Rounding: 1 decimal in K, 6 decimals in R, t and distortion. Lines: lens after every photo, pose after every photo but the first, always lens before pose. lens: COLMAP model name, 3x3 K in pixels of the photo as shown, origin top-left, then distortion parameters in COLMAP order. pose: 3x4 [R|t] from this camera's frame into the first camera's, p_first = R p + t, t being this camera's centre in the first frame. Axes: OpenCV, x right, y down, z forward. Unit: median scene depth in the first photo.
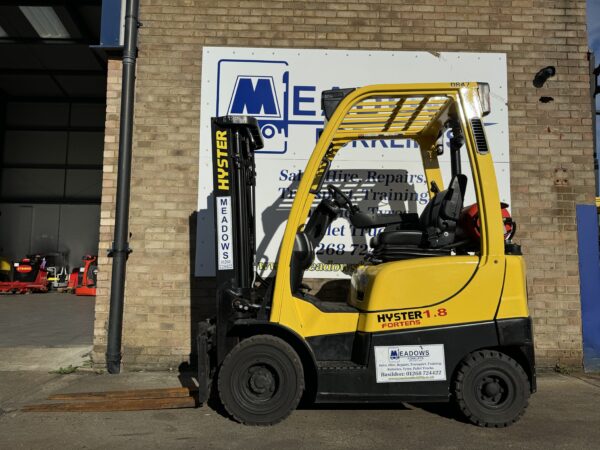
lens RADIAL K [[417.9, 0, 299.3], [0, 417.9, 228.8], [0, 0, 1]] dist [0.084043, -0.112902]
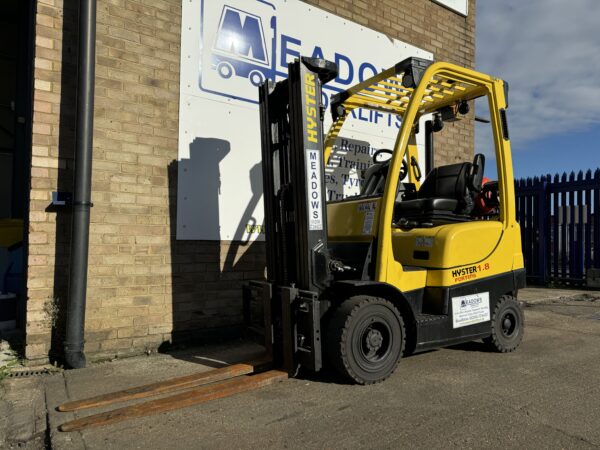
lens RADIAL K [[417.9, 0, 299.3], [0, 417.9, 228.8], [0, 0, 1]] dist [0.084043, -0.112902]
pose [[0.838983, 0.016060, 0.543921, -0.493664], [-0.056625, 0.996714, 0.057913, 0.030456], [-0.541204, -0.079388, 0.837136, 0.173929]]
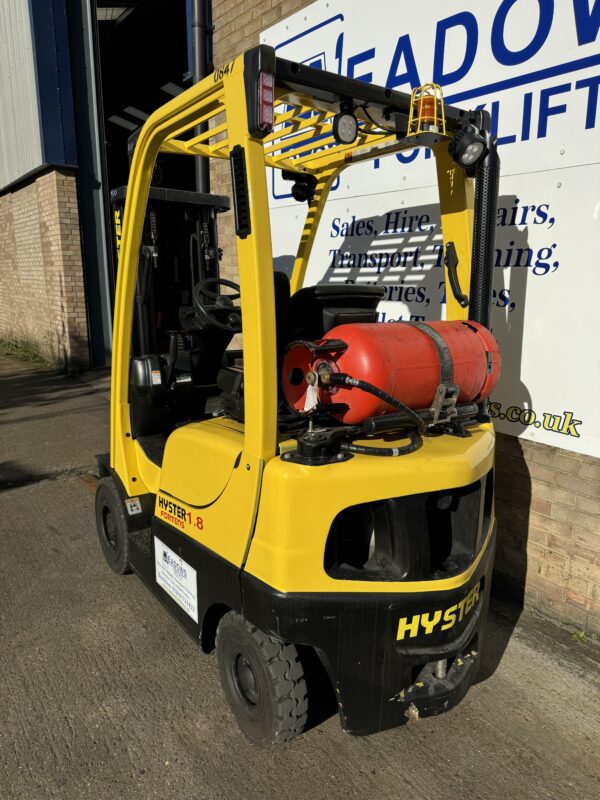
lens RADIAL K [[557.2, 0, 300.0], [0, 557.2, 400.0], [0, 0, 1]] dist [0.084043, -0.112902]
pose [[0.599982, 0.170006, -0.781741, 0.636502], [0.068752, 0.962588, 0.262102, -0.106068], [0.797054, -0.211003, 0.565847, 0.439661]]
